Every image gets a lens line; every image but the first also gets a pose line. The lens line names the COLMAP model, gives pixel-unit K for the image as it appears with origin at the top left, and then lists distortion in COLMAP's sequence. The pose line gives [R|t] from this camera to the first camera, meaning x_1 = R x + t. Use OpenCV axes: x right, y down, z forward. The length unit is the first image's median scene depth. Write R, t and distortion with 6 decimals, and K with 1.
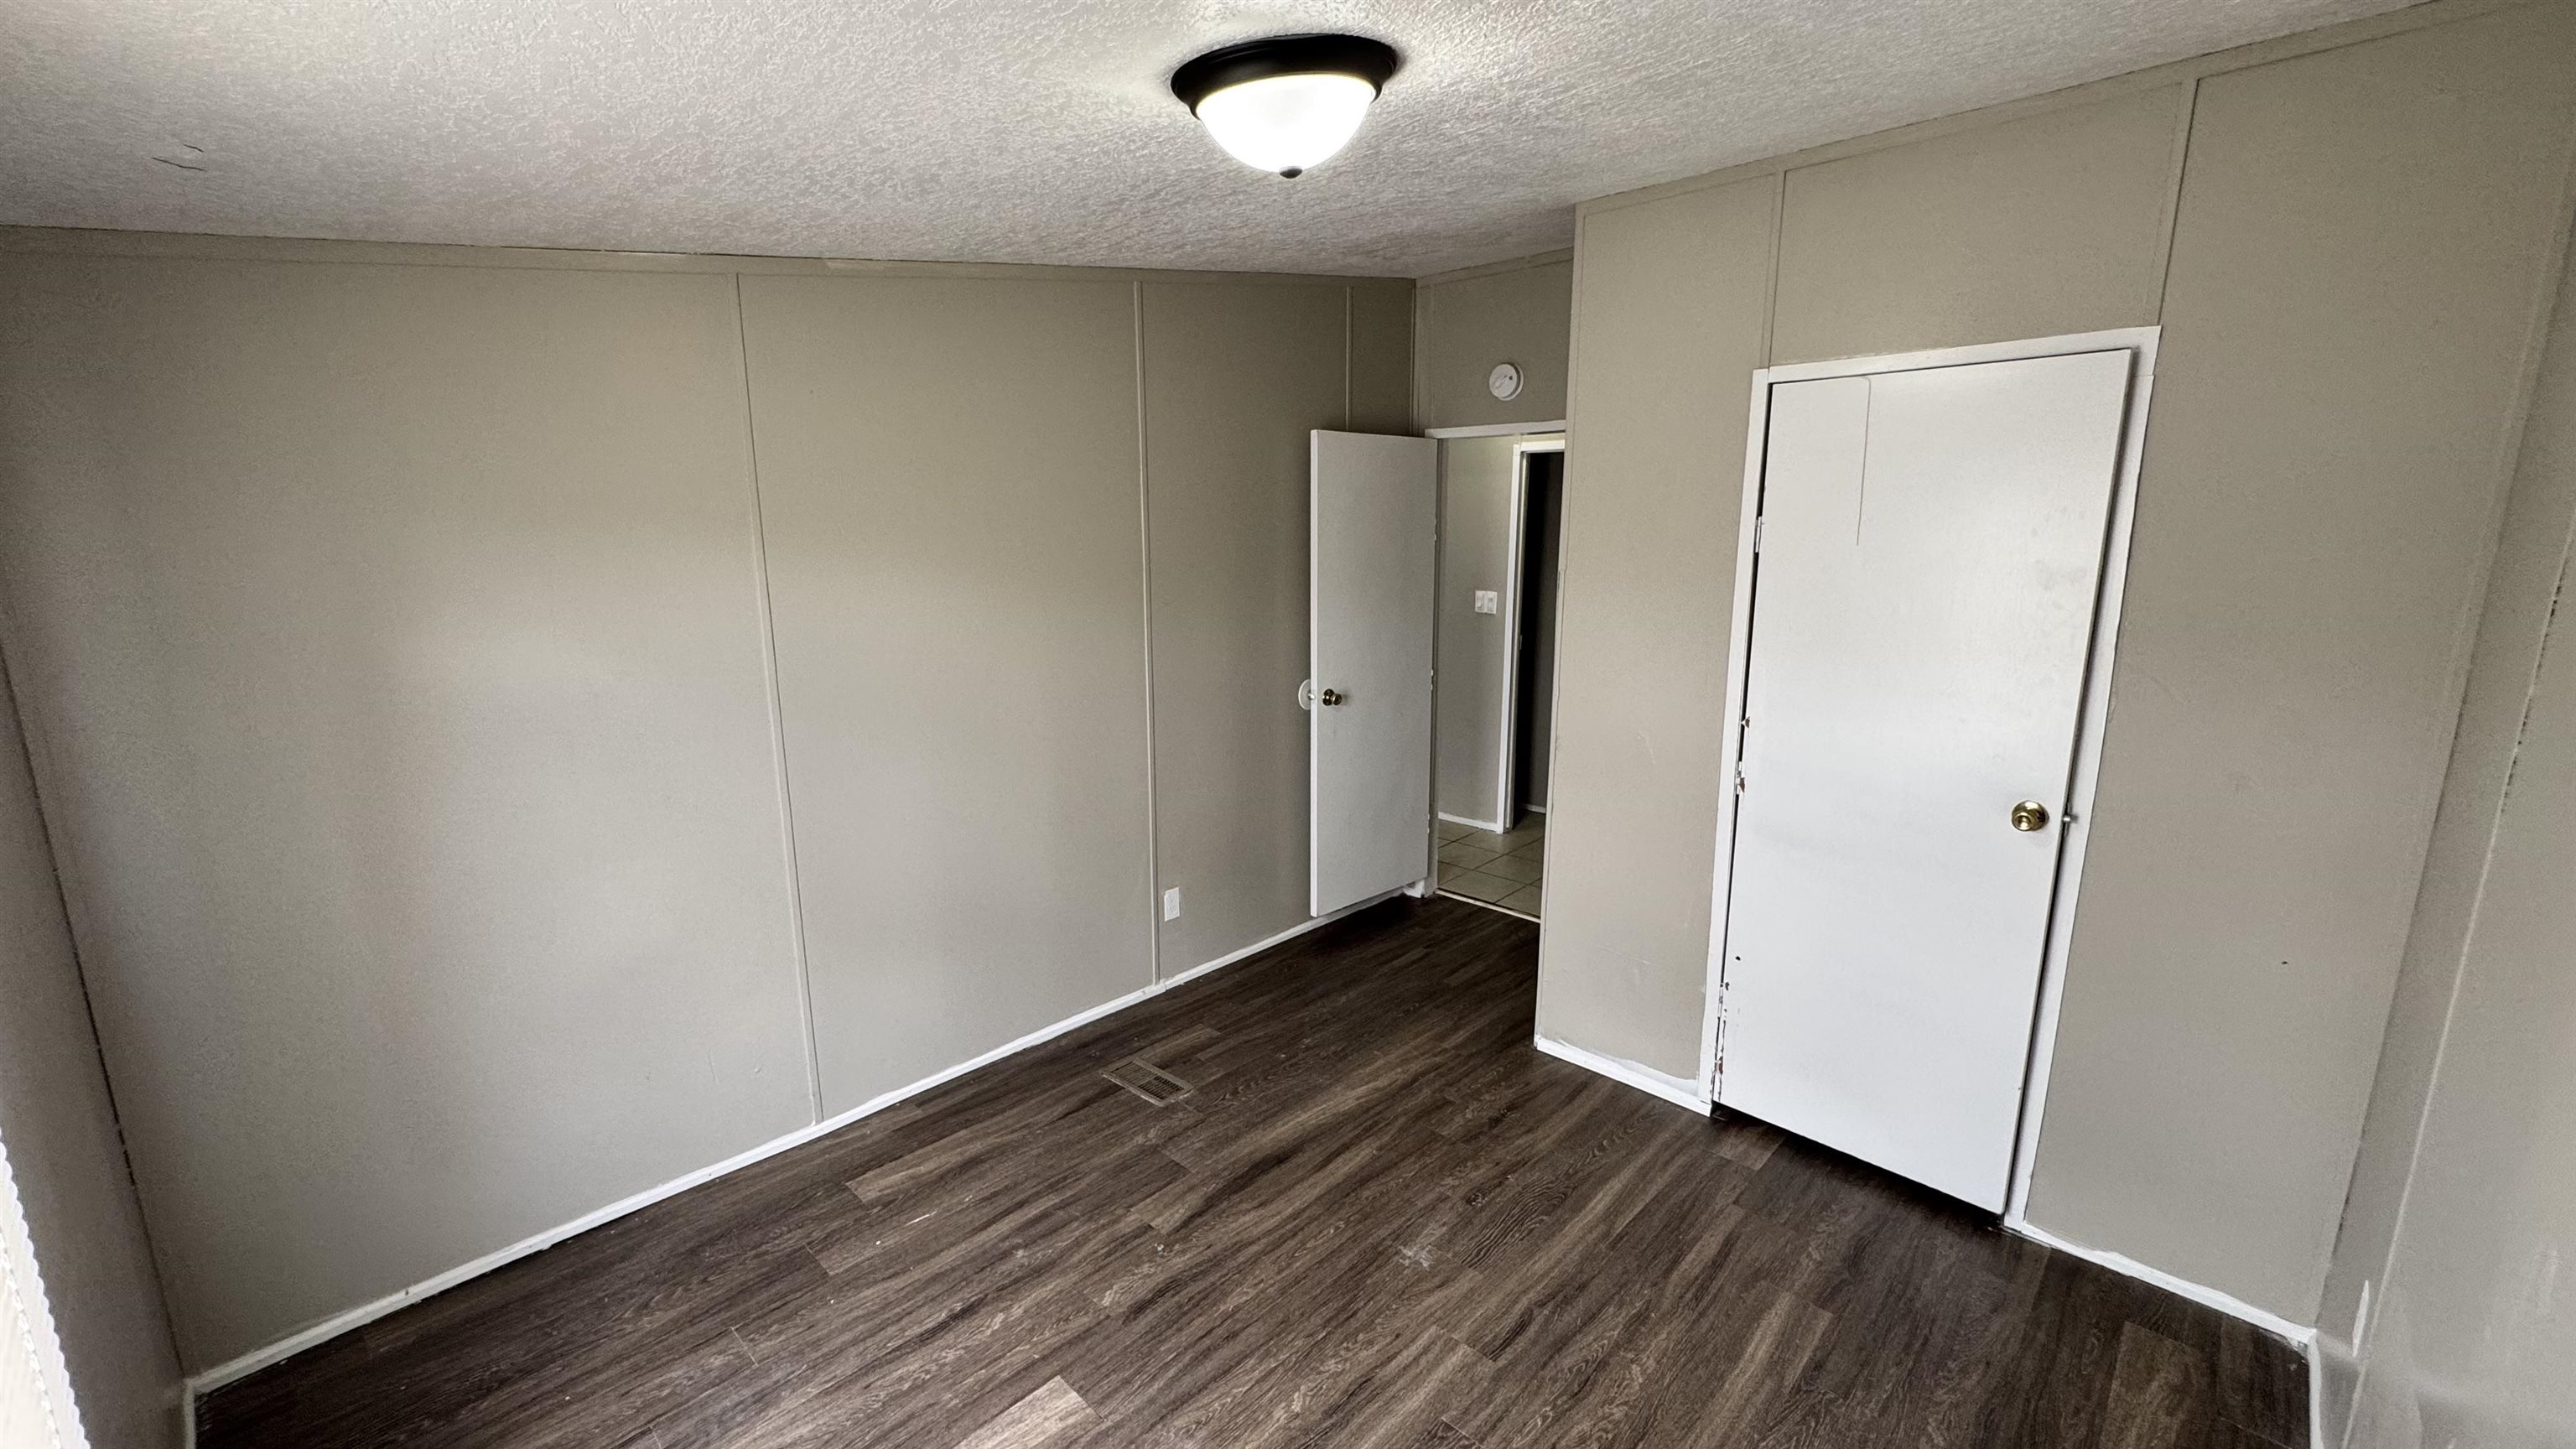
lens RADIAL K [[1029.5, 0, 1286.8], [0, 1029.5, 732.9], [0, 0, 1]] dist [-0.002717, -0.000113]
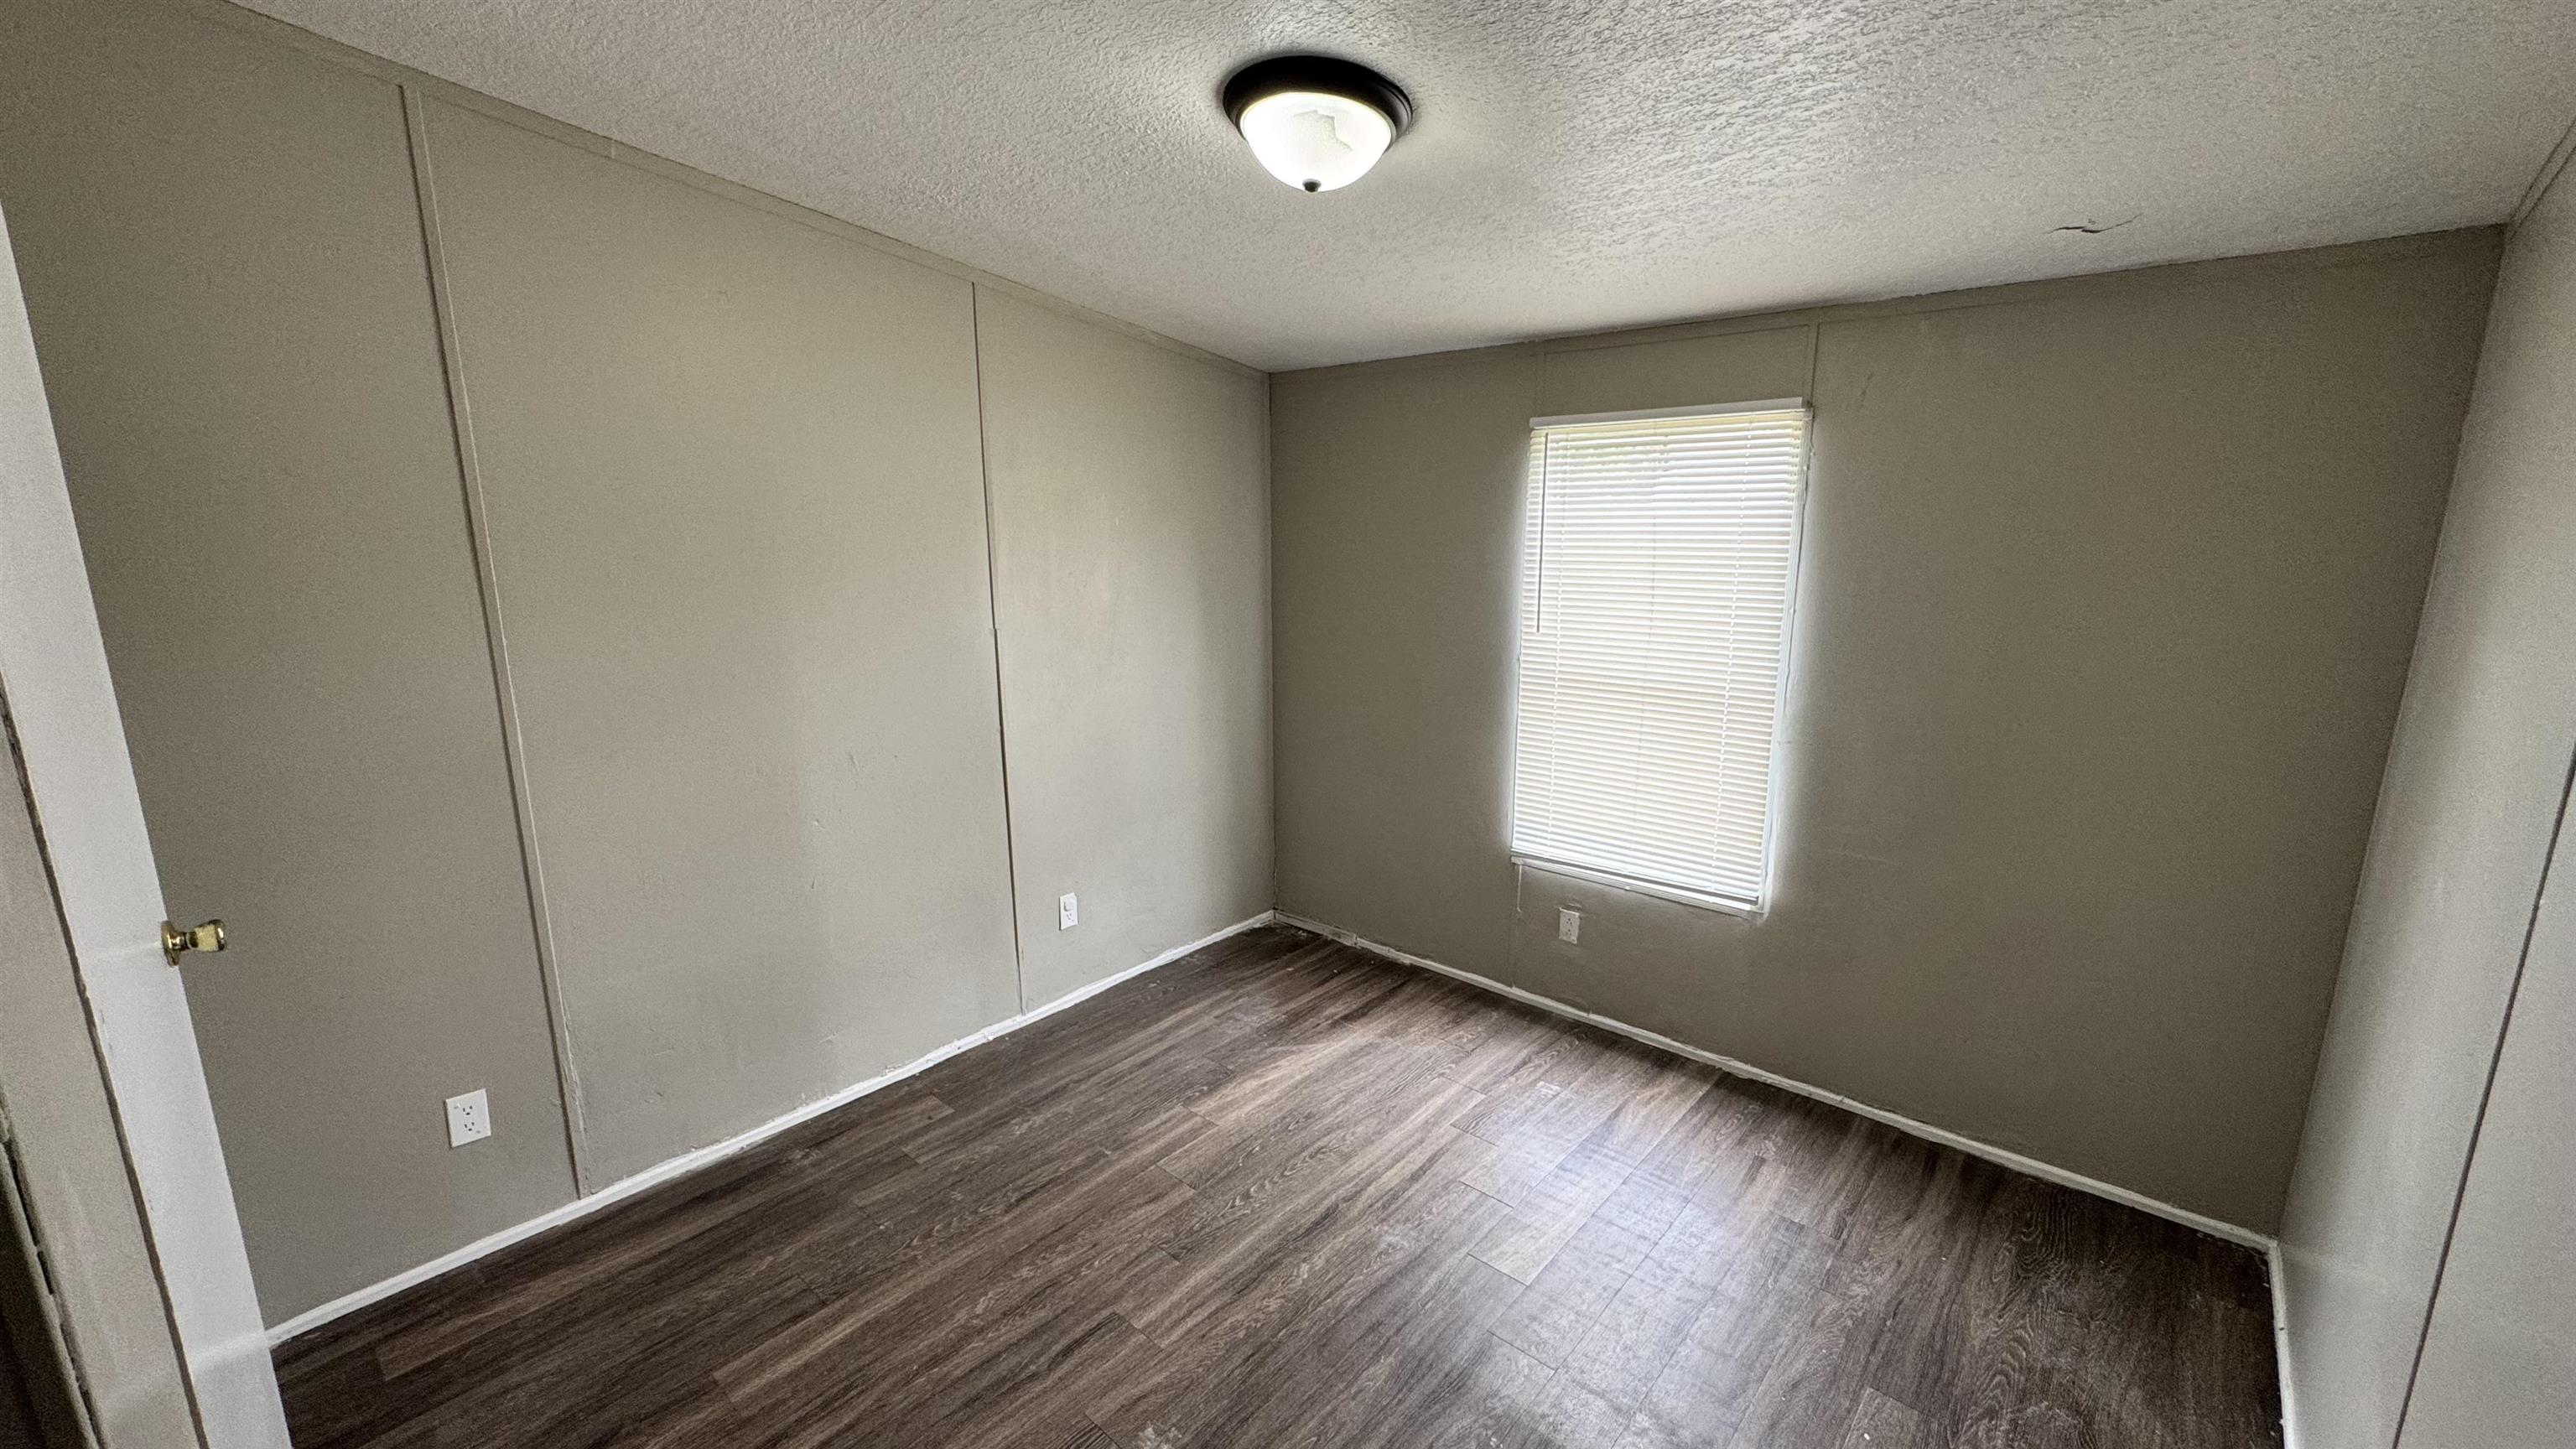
lens RADIAL K [[1029.5, 0, 1286.8], [0, 1029.5, 732.9], [0, 0, 1]] dist [-0.002717, -0.000113]
pose [[-0.999435, 0.010231, -0.032009, 0.055439], [-0.003123, 0.920123, 0.391617, -0.313392], [0.033459, 0.391496, -0.919571, 1.684749]]
